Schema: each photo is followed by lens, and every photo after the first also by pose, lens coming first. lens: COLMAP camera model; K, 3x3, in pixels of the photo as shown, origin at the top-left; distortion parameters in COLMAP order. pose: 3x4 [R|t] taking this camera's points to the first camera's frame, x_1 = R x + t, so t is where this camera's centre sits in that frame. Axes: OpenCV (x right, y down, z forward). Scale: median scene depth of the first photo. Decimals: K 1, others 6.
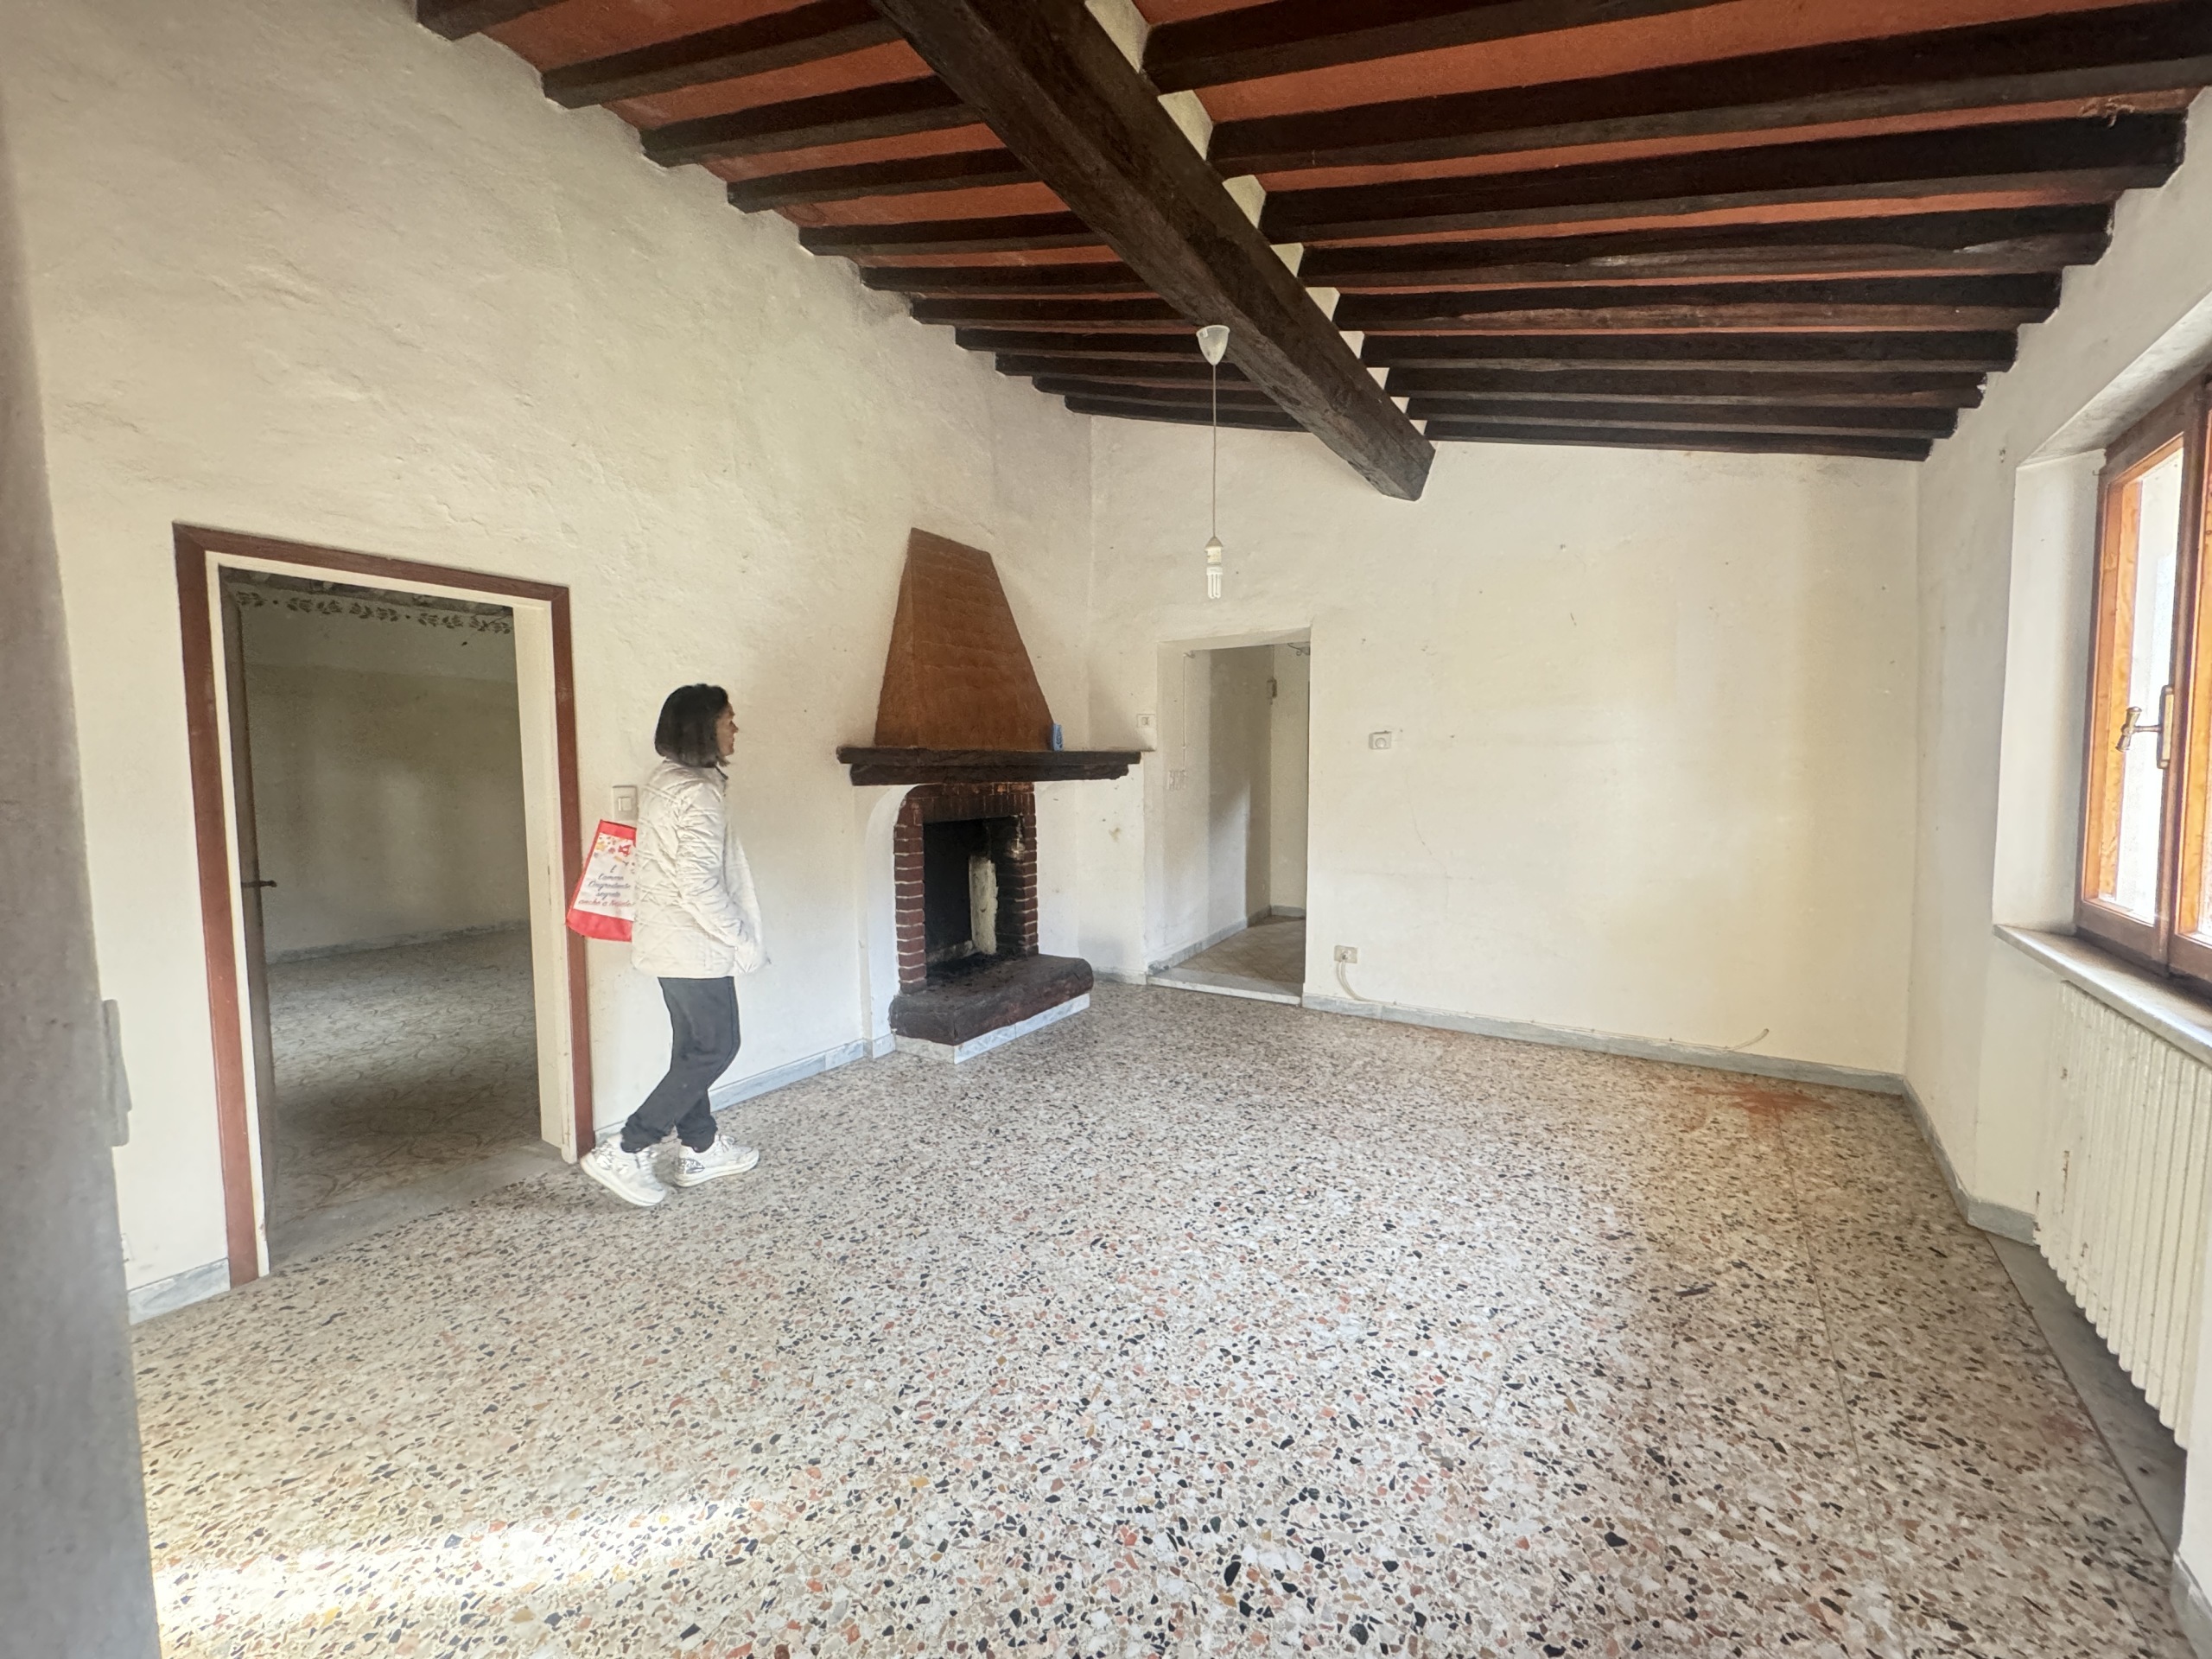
lens RADIAL K [[884.6, 0, 1104.6], [0, 884.6, 827.7], [0, 0, 1]] dist [-0.003027, 0.000468]
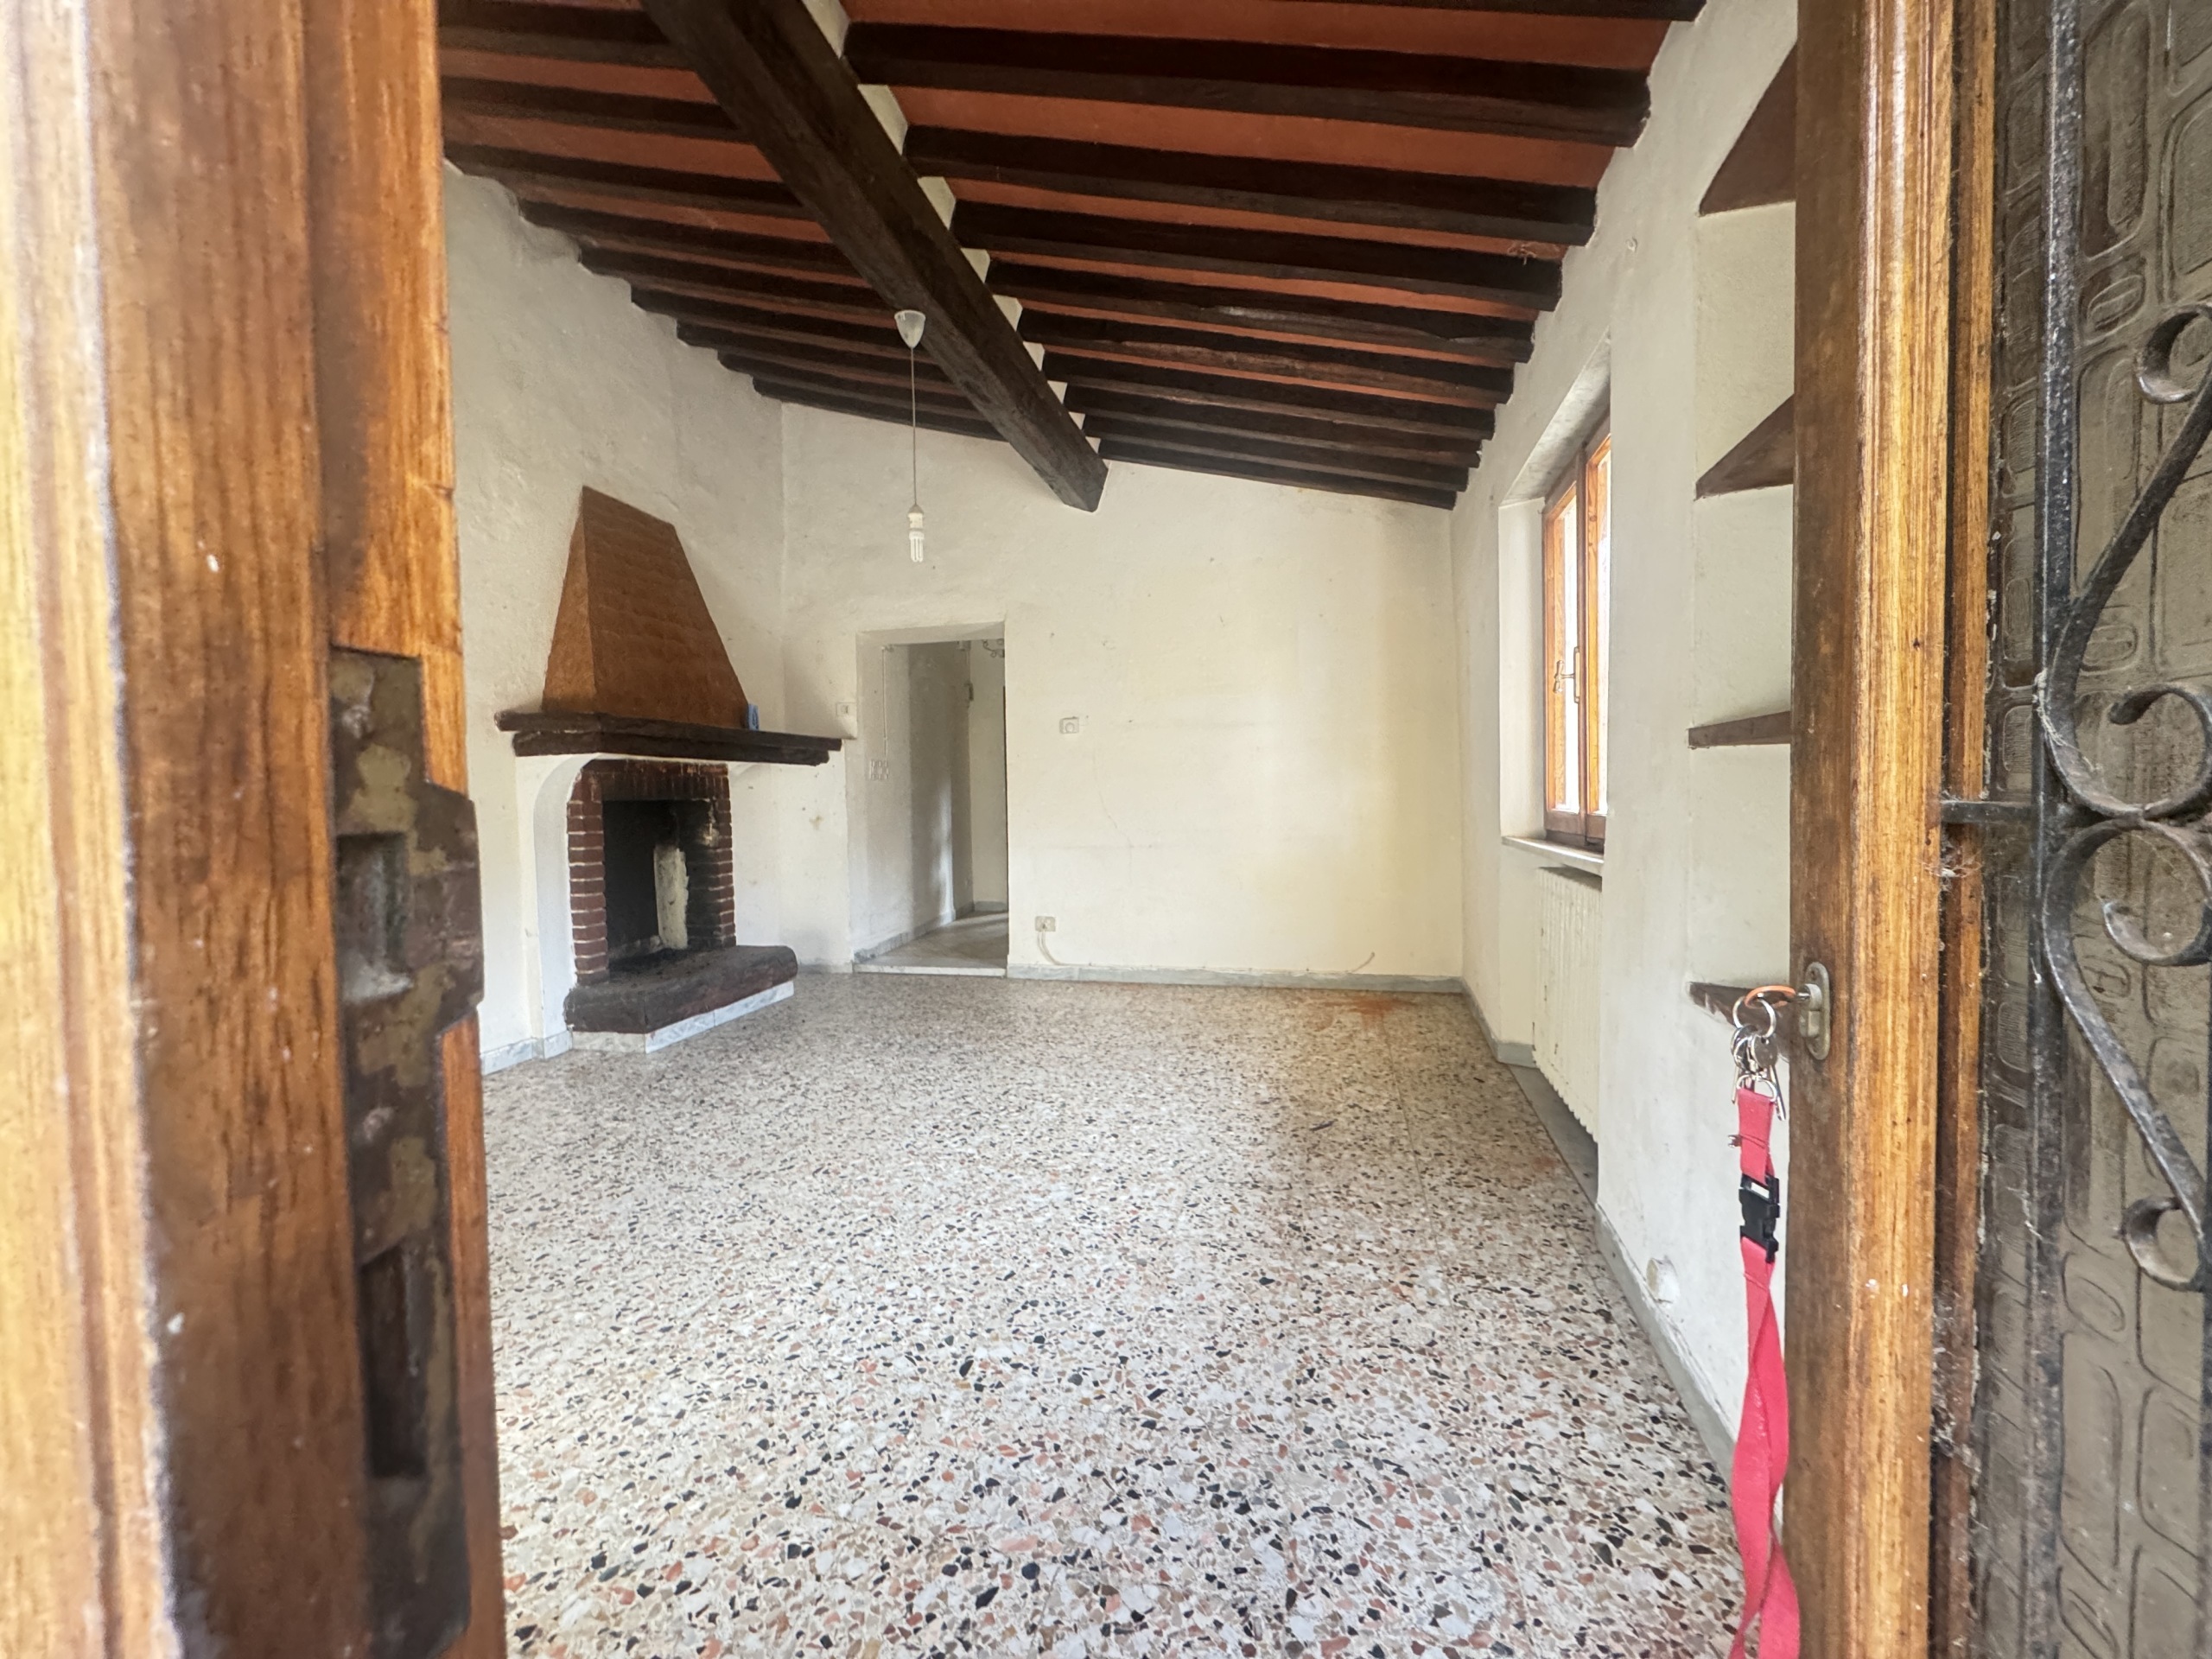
lens RADIAL K [[884.6, 0, 1108.3], [0, 884.6, 829.5], [0, 0, 1]] dist [-0.003027, 0.000468]
pose [[0.941537, -0.021728, 0.336207, -0.026447], [0.033012, 0.999066, -0.027884, 0.105234], [-0.335287, 0.037353, 0.941375, -0.079620]]
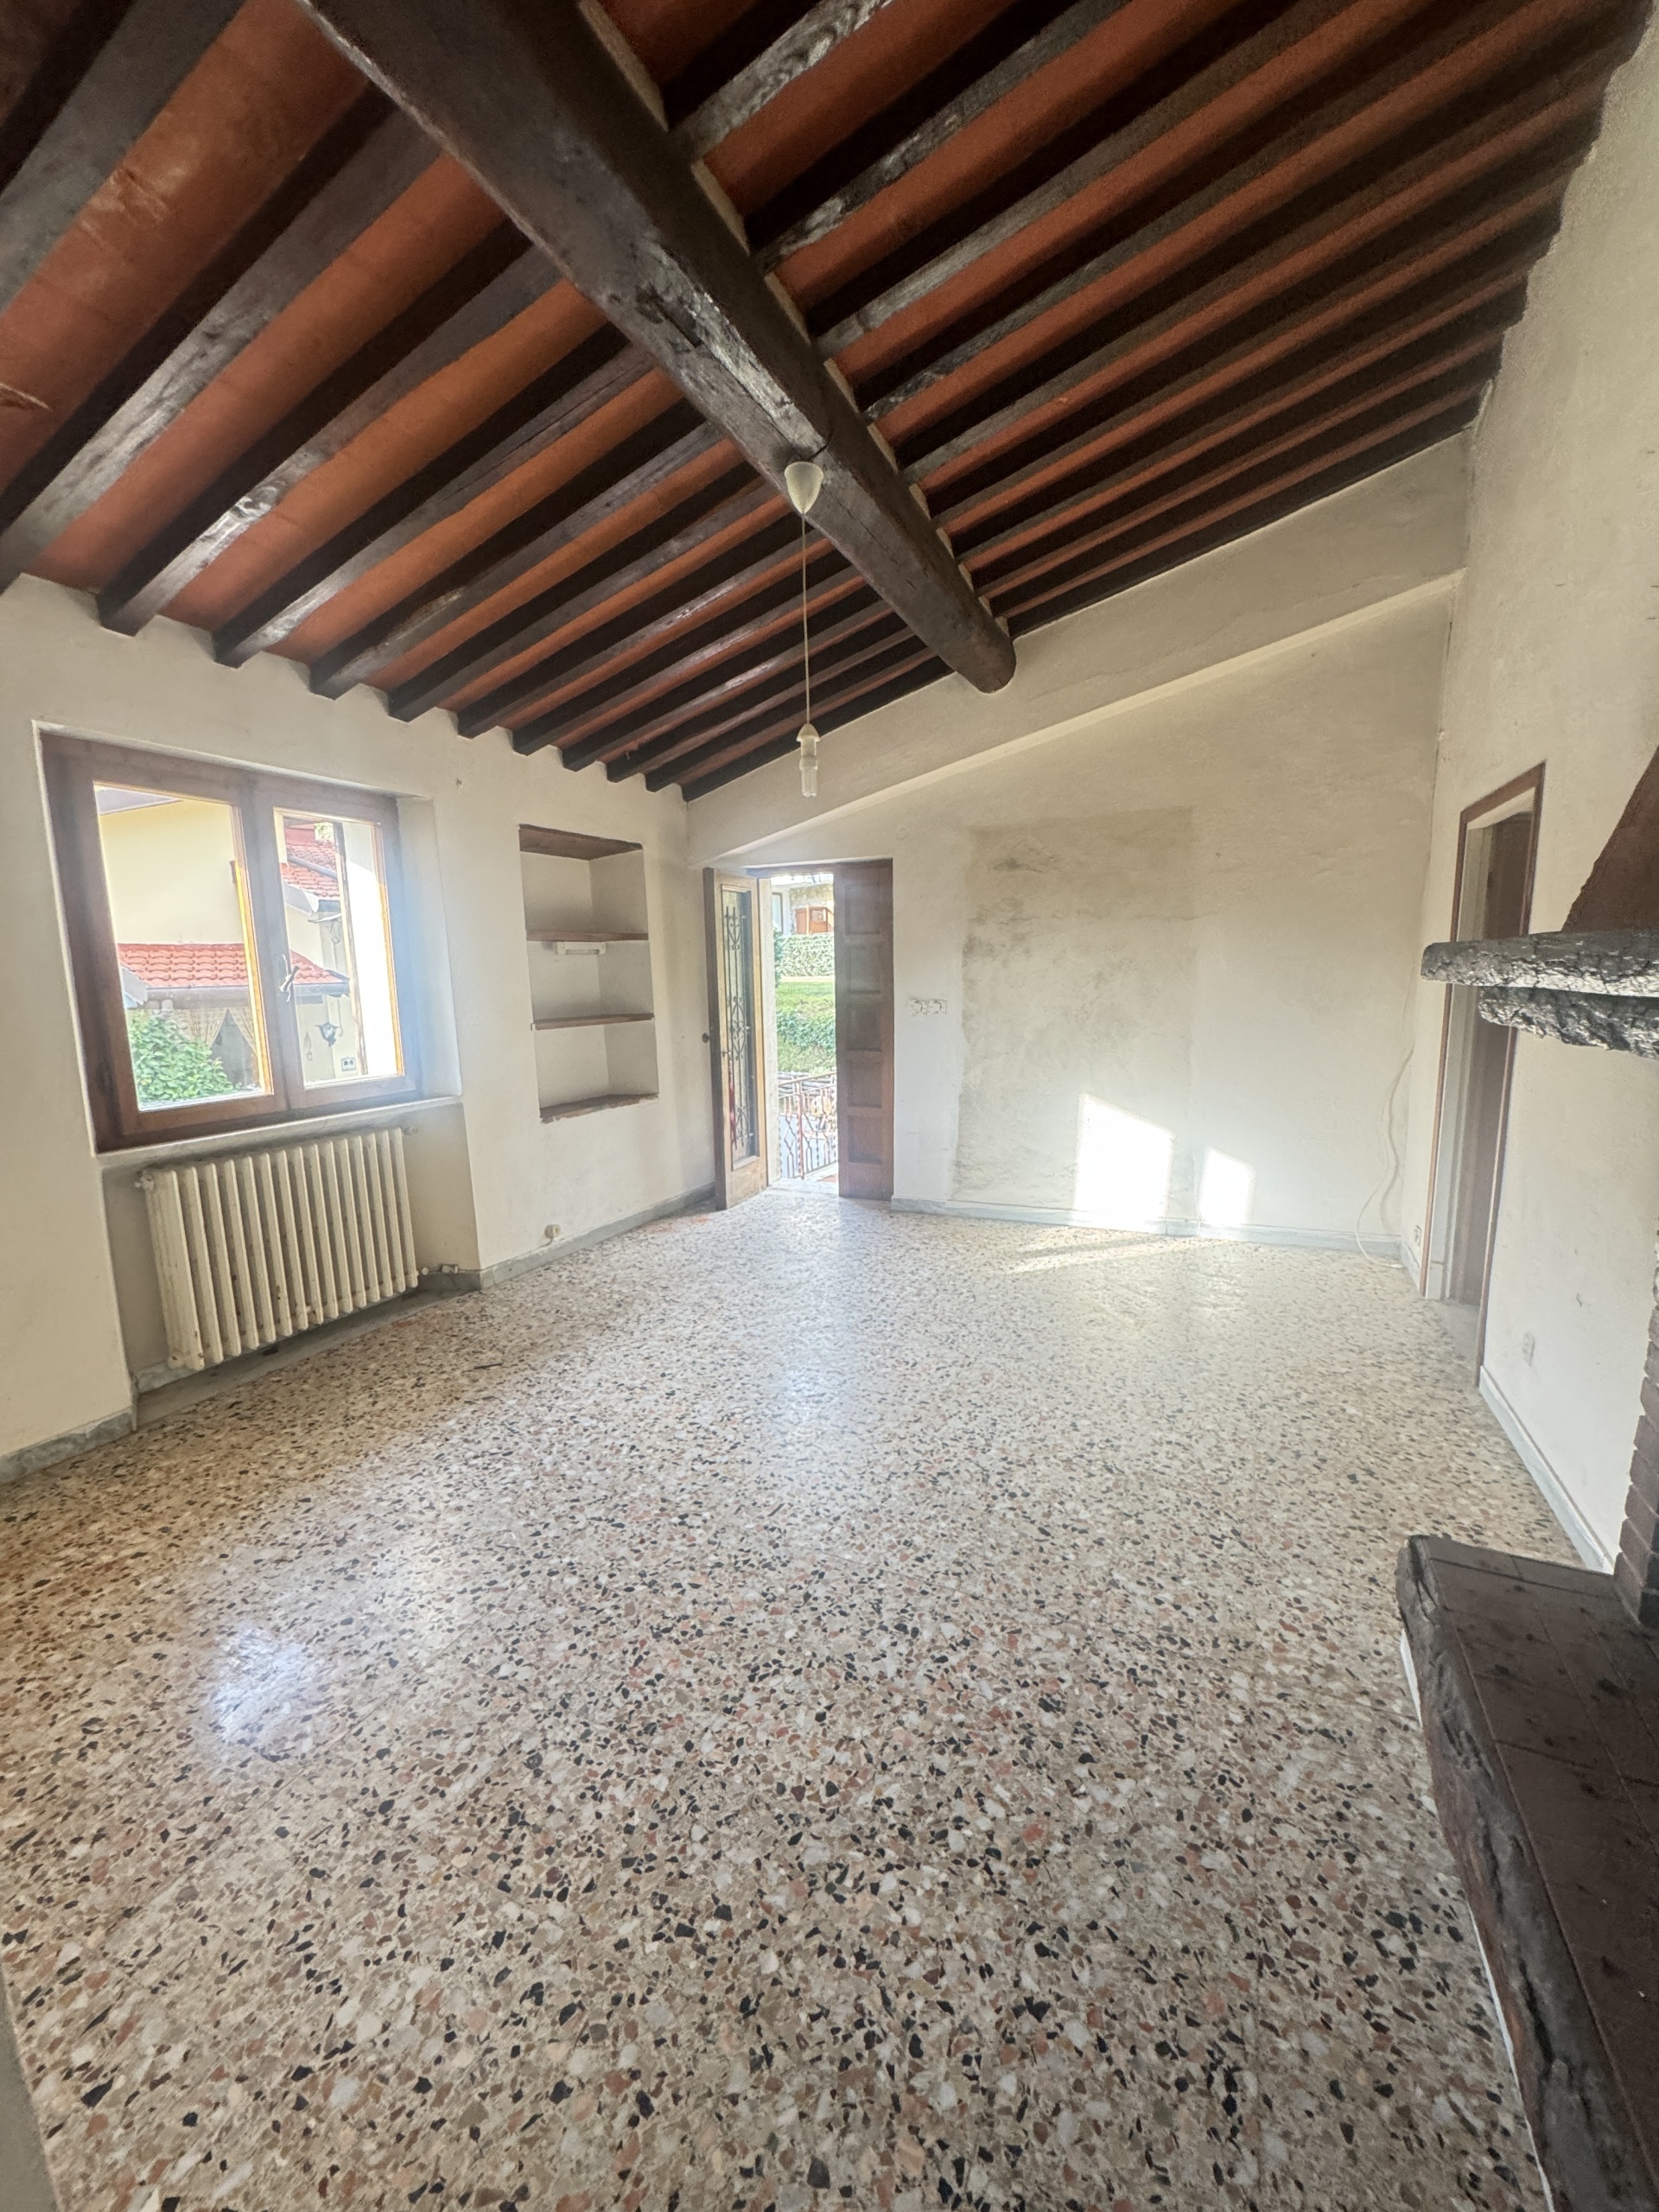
lens RADIAL K [[884.6, 0, 831.1], [0, 884.6, 1107.2], [0, 0, 1]] dist [-0.003027, 0.000468]
pose [[-0.988749, 0.048464, -0.141515, 0.245294], [0.016127, 0.975084, 0.221250, -0.155796], [0.148711, 0.216479, -0.964895, 1.941742]]
